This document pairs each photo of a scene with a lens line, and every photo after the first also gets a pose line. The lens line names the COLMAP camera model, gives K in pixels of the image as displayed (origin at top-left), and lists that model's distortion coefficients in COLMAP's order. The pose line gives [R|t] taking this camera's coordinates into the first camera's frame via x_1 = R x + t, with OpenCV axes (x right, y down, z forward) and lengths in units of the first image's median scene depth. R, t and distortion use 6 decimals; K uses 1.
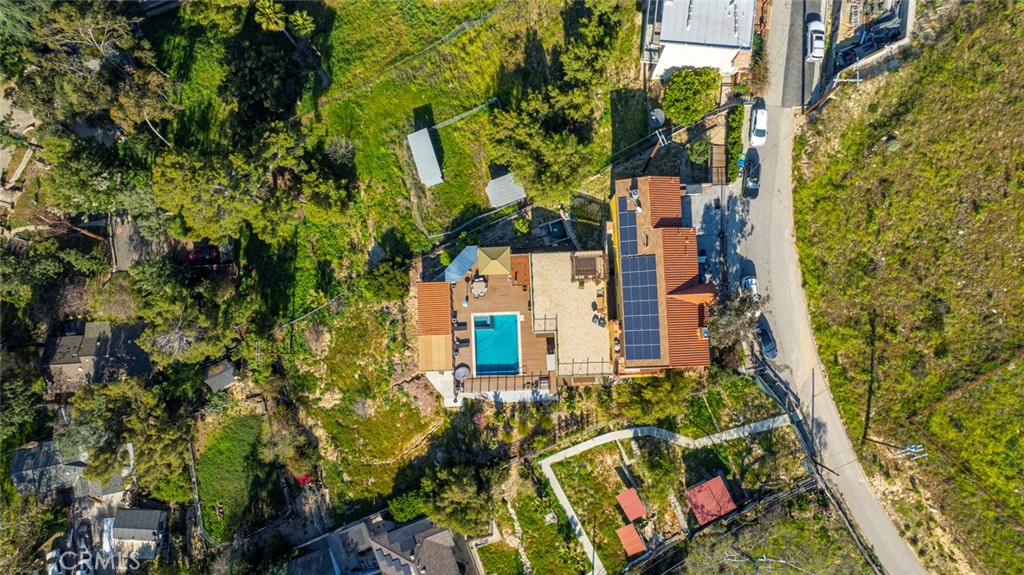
lens RADIAL K [[729.4, 0, 512.0], [0, 729.4, 287.5], [0, 0, 1]] dist [-0.052621, 0.065793]
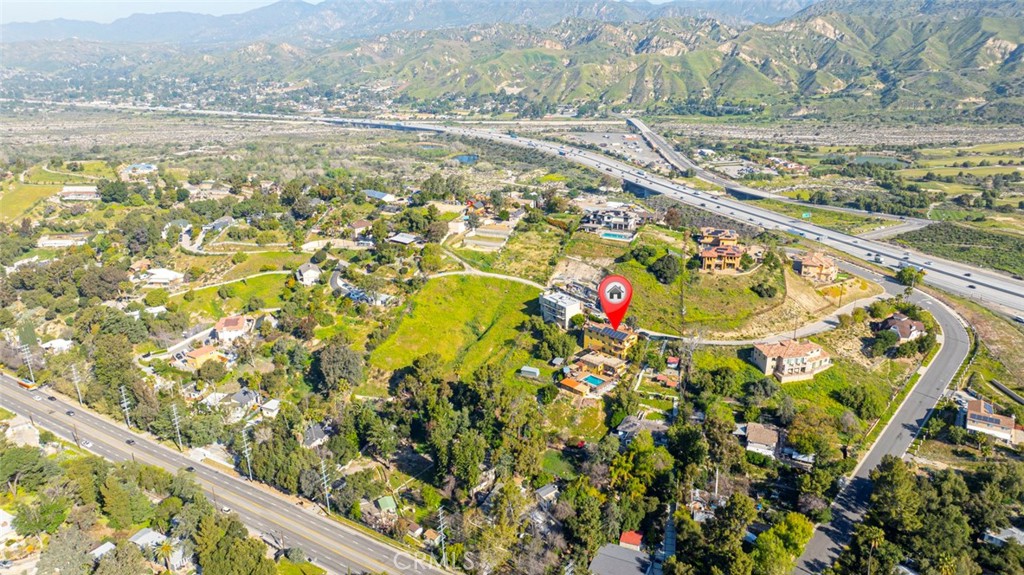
lens RADIAL K [[729.4, 0, 512.0], [0, 729.4, 287.5], [0, 0, 1]] dist [-0.052621, 0.065793]
pose [[0.734256, -0.202949, 0.647827, -2.179043], [0.676193, 0.303340, -0.671377, 1.787329], [-0.060256, 0.931019, 0.359962, -0.420019]]
